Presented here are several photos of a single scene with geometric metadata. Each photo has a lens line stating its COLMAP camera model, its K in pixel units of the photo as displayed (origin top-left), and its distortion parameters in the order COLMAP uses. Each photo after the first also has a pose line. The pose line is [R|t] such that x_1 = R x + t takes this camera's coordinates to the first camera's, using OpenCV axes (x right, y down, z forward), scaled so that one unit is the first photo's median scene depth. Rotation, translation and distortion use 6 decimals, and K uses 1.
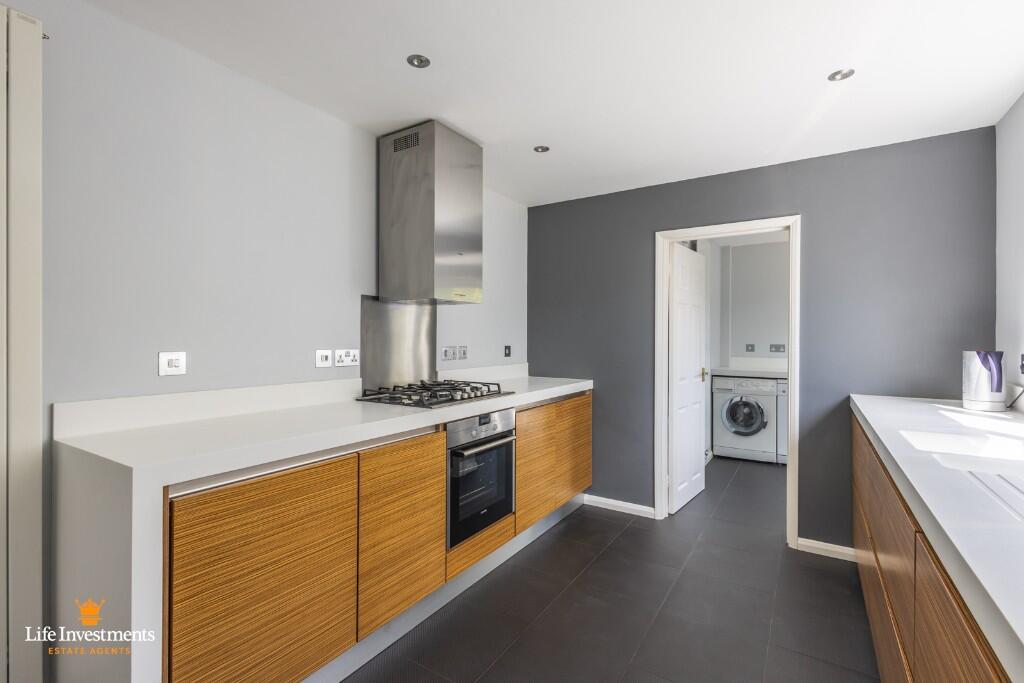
lens RADIAL K [[467.0, 0, 513.6], [0, 467.0, 335.7], [0, 0, 1]] dist [0.004142, -0.002484]
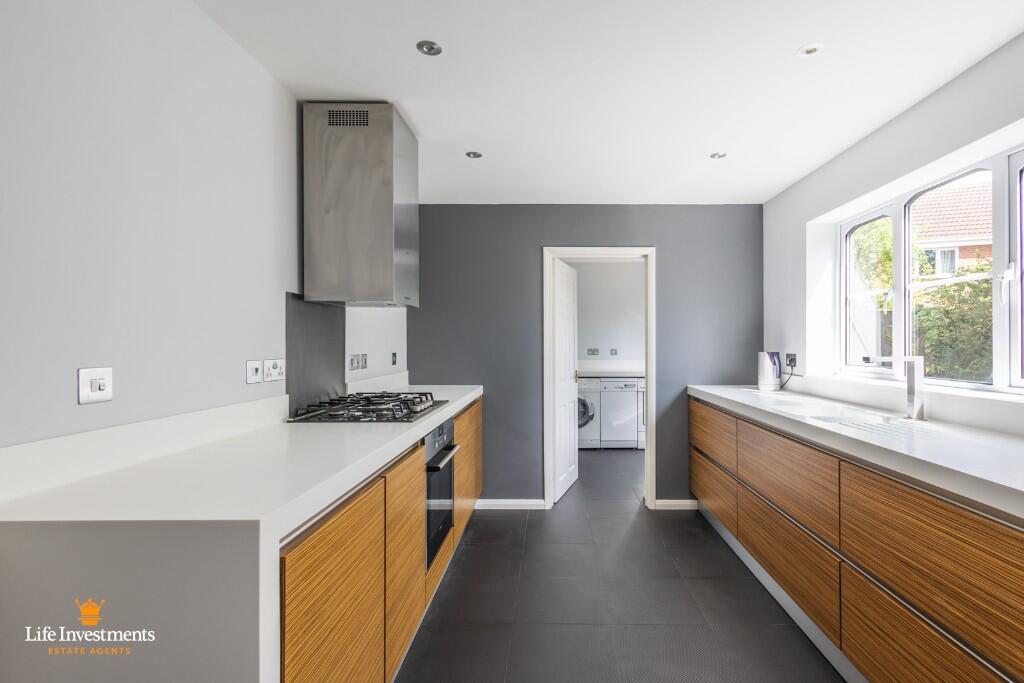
lens RADIAL K [[485.7, 0, 561.1], [0, 485.7, 338.8], [0, 0, 1]] dist [-0.001994, -0.000431]
pose [[0.836523, 0.002748, 0.547925, -0.325460], [-0.000413, 0.999990, -0.004386, -0.002288], [-0.547931, 0.003443, 0.836516, 0.030764]]
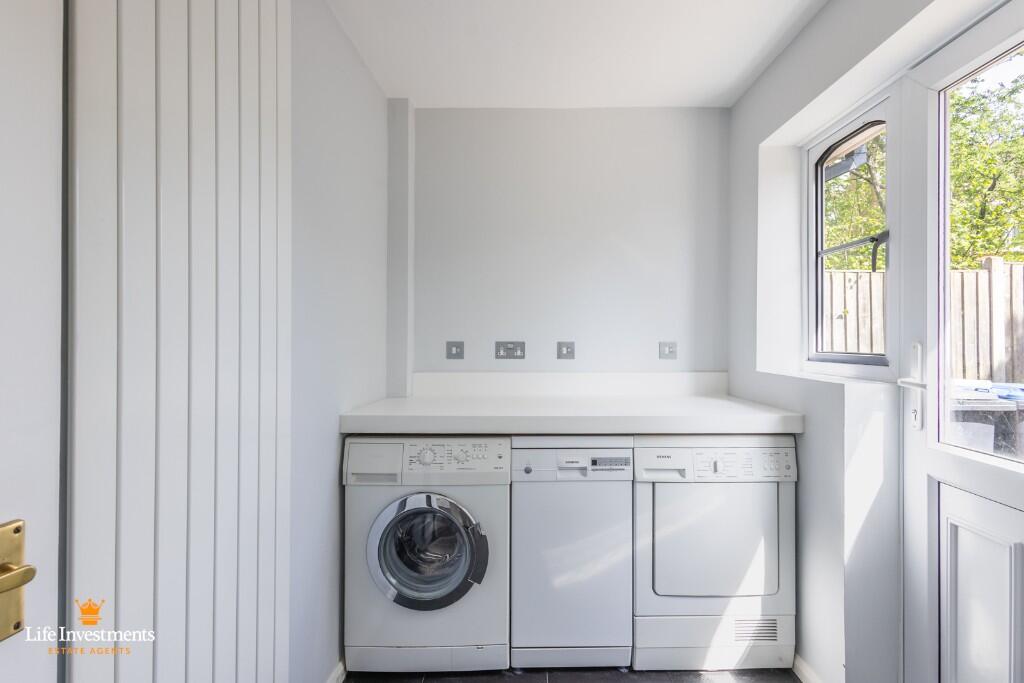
lens RADIAL K [[490.2, 0, 528.1], [0, 490.2, 347.7], [0, 0, 1]] dist [0.008824, -0.000273]
pose [[0.846196, -0.012567, 0.532724, 0.614190], [-0.000174, 0.999715, 0.023859, 0.024758], [-0.532872, -0.020282, 0.845953, 1.107650]]
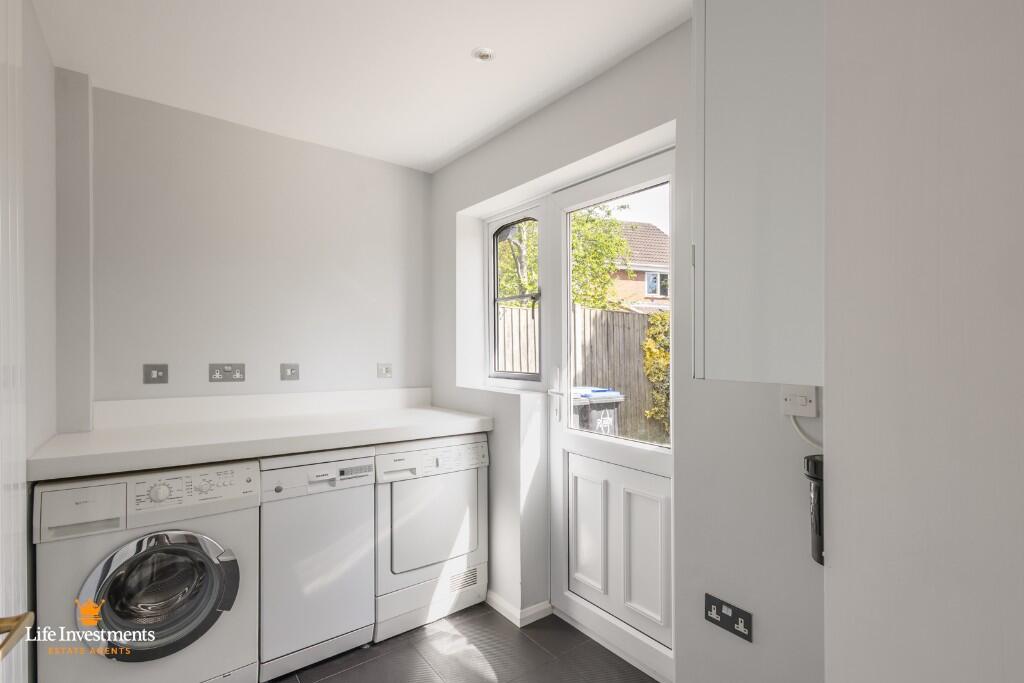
lens RADIAL K [[483.7, 0, 516.0], [0, 483.7, 354.6], [0, 0, 1]] dist [0.000703, 0.000553]
pose [[0.346800, -0.005659, 0.937922, 0.448793], [-0.014323, 0.999833, 0.011329, 0.002870], [-0.937830, -0.017363, 0.346662, 1.111737]]
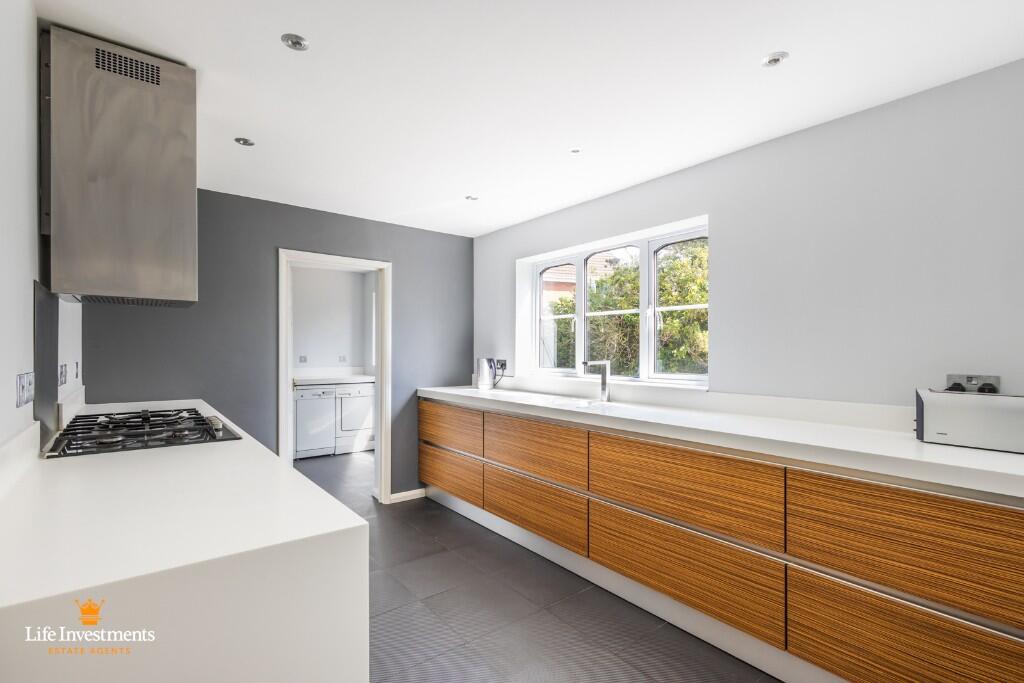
lens RADIAL K [[467.0, 0, 514.2], [0, 467.0, 345.9], [0, 0, 1]] dist [0.004142, -0.002484]
pose [[0.323660, 0.008920, 0.946132, -0.575090], [-0.008447, 0.999943, -0.006537, -0.005001], [-0.946136, -0.005876, 0.323717, 0.200231]]
